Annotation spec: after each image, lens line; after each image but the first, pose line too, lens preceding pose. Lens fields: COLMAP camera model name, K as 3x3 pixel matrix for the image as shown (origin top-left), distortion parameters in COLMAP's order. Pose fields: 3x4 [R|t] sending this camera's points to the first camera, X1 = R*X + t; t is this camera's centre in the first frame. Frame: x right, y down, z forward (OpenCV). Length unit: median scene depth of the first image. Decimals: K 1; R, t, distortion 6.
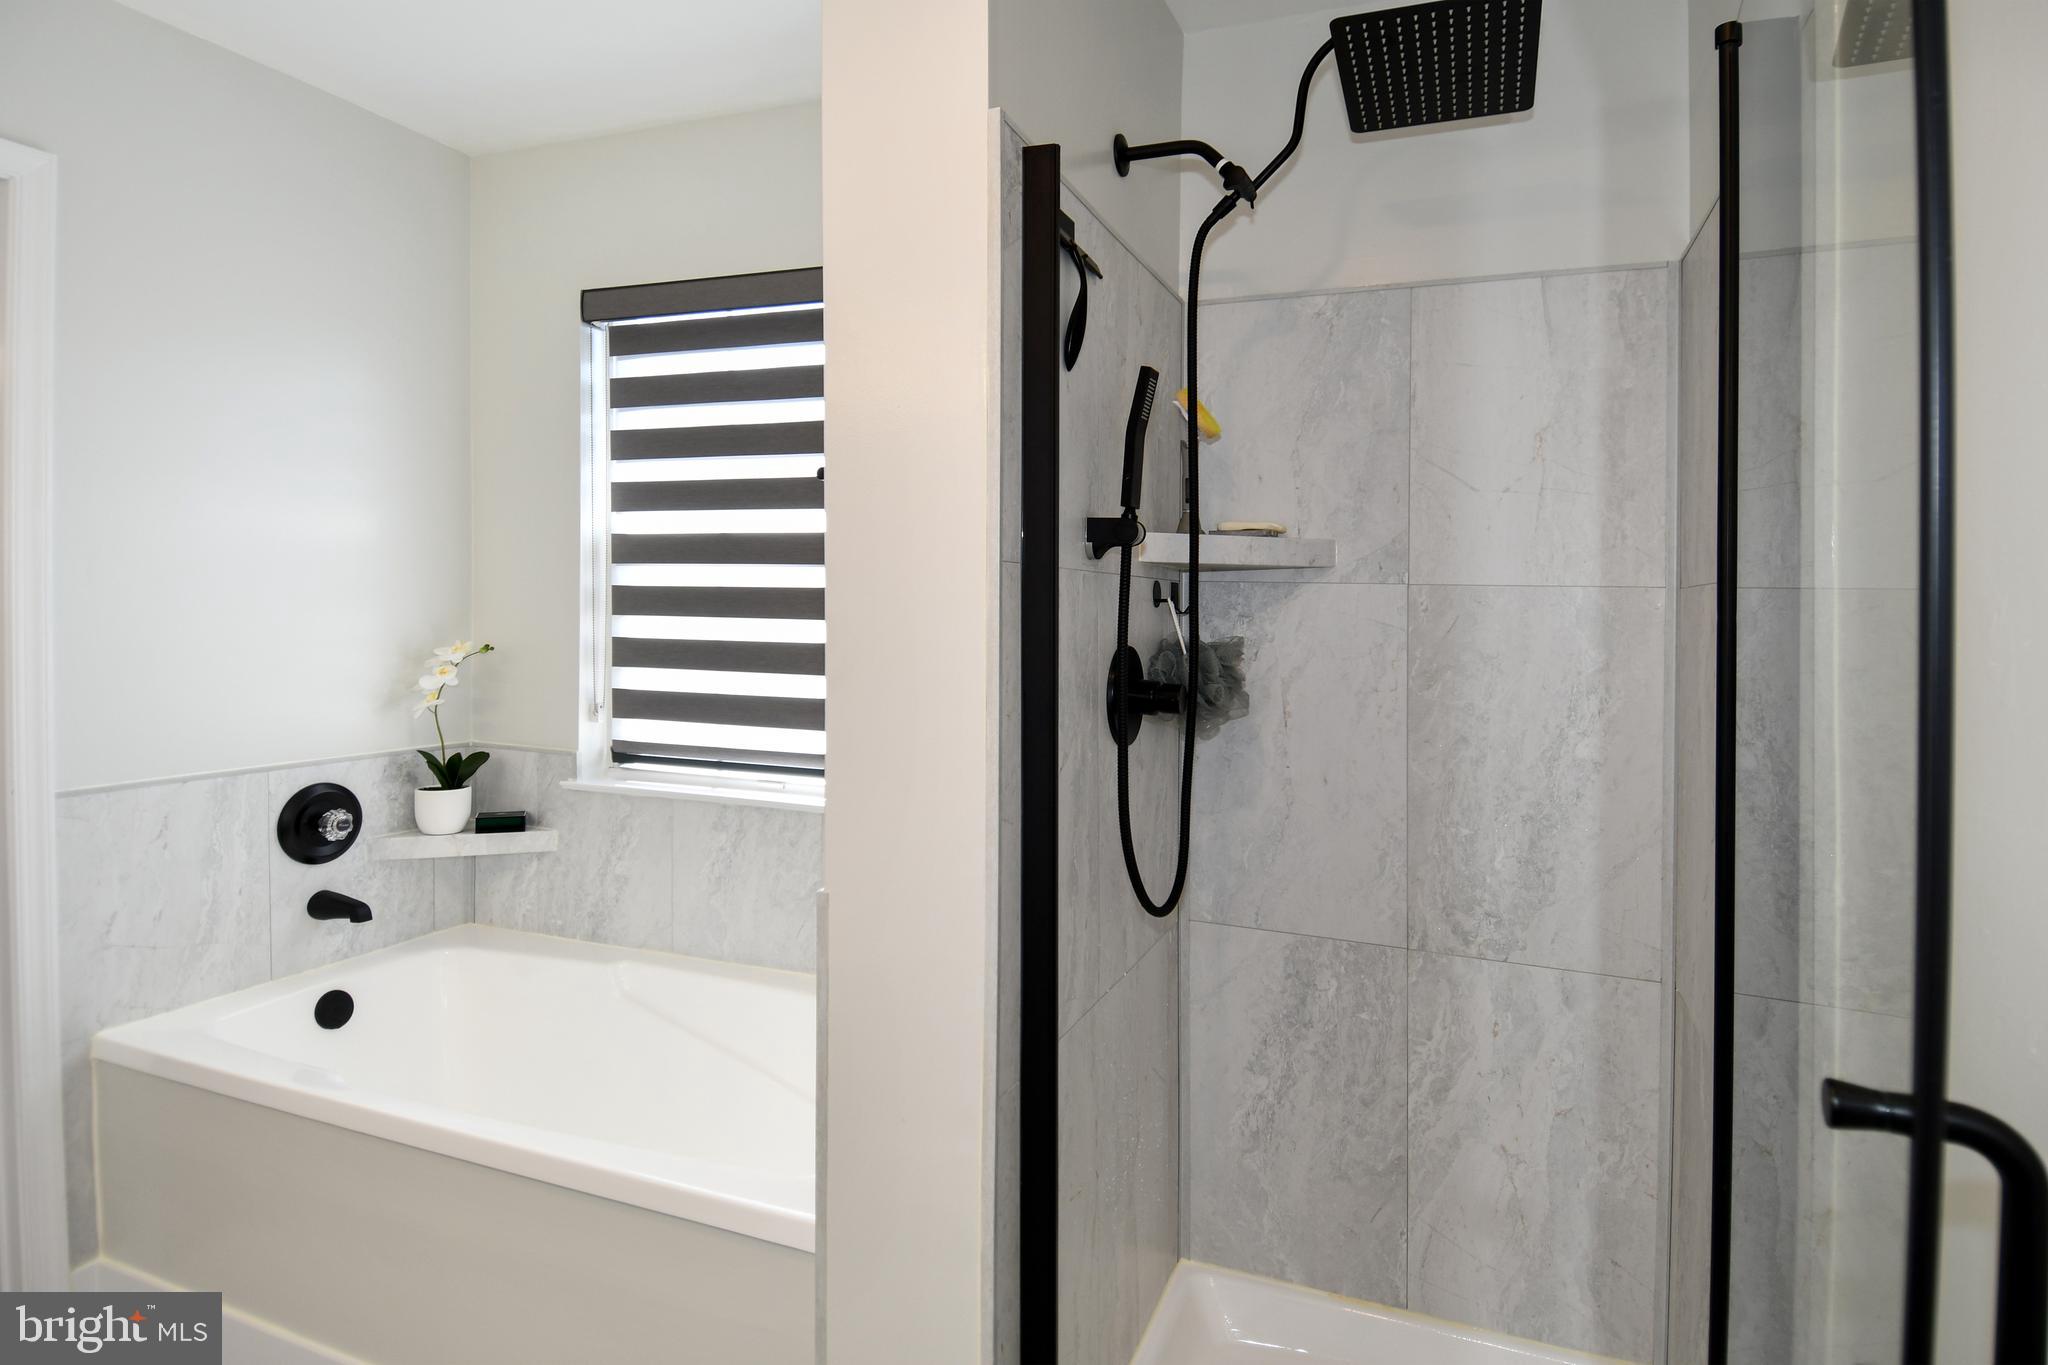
lens RADIAL K [[1089.8, 0, 1029.0], [0, 1089.8, 652.0], [0, 0, 1]] dist [0.047537, -0.050662]
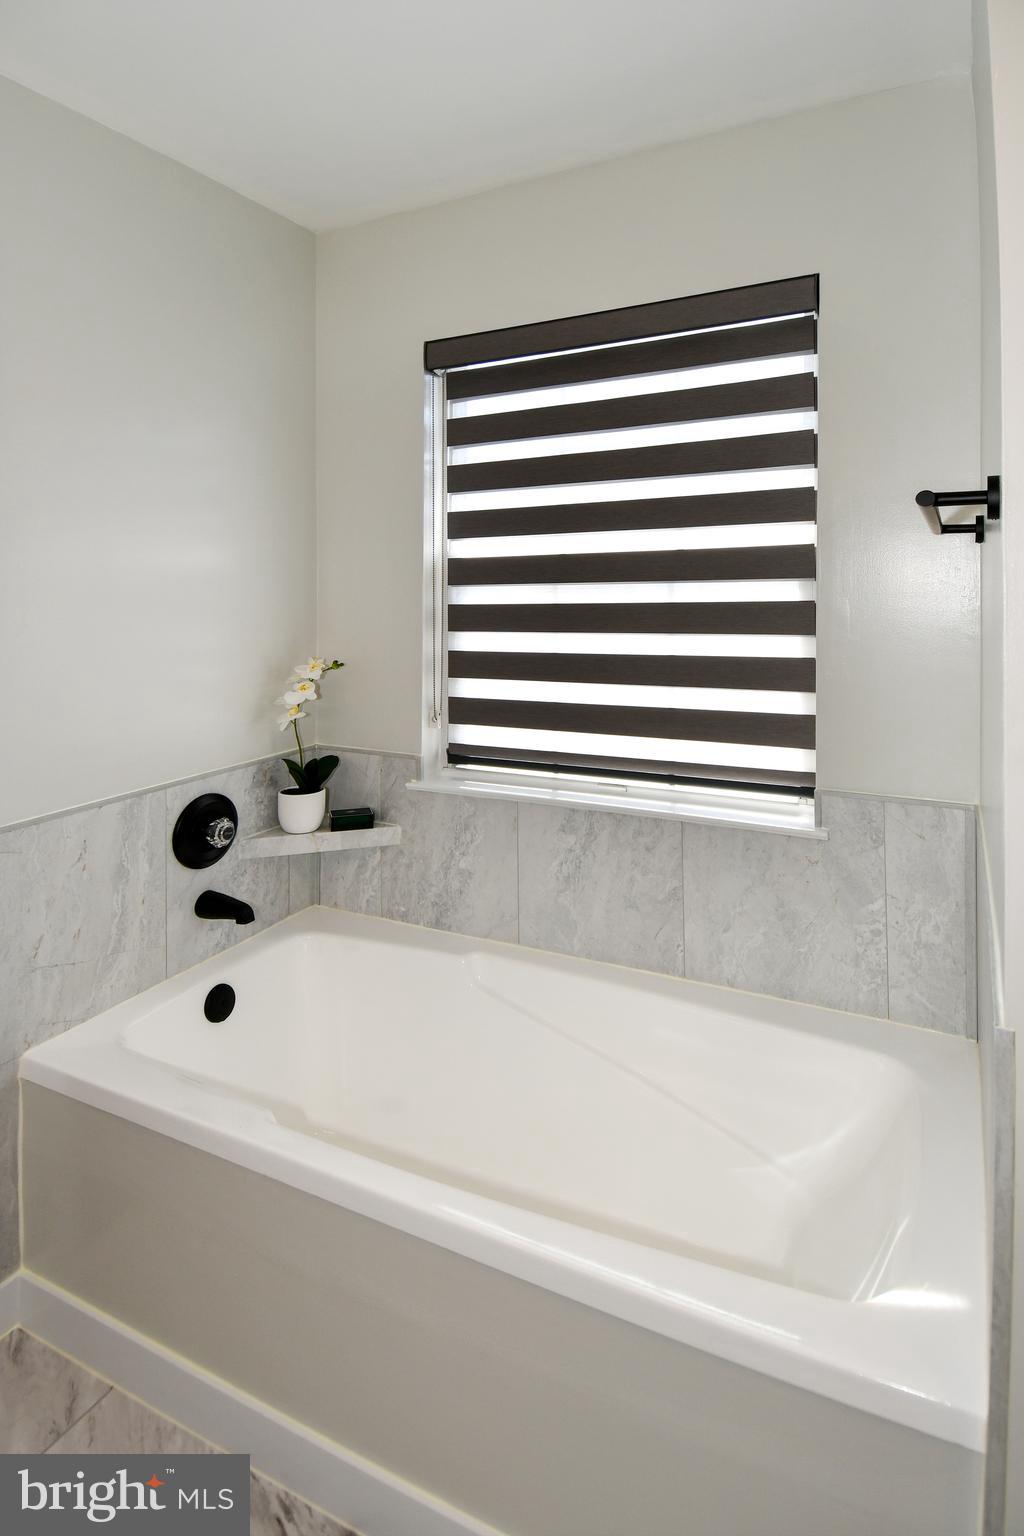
lens RADIAL K [[794.0, 0, 508.7], [0, 794.0, 576.1], [0, 0, 1]] dist [0.022903, -0.000618]
pose [[0.996151, -0.043103, -0.076325, -0.258754], [0.039776, 0.998213, -0.044594, -0.051499], [0.078111, 0.041386, 0.996085, 0.205110]]
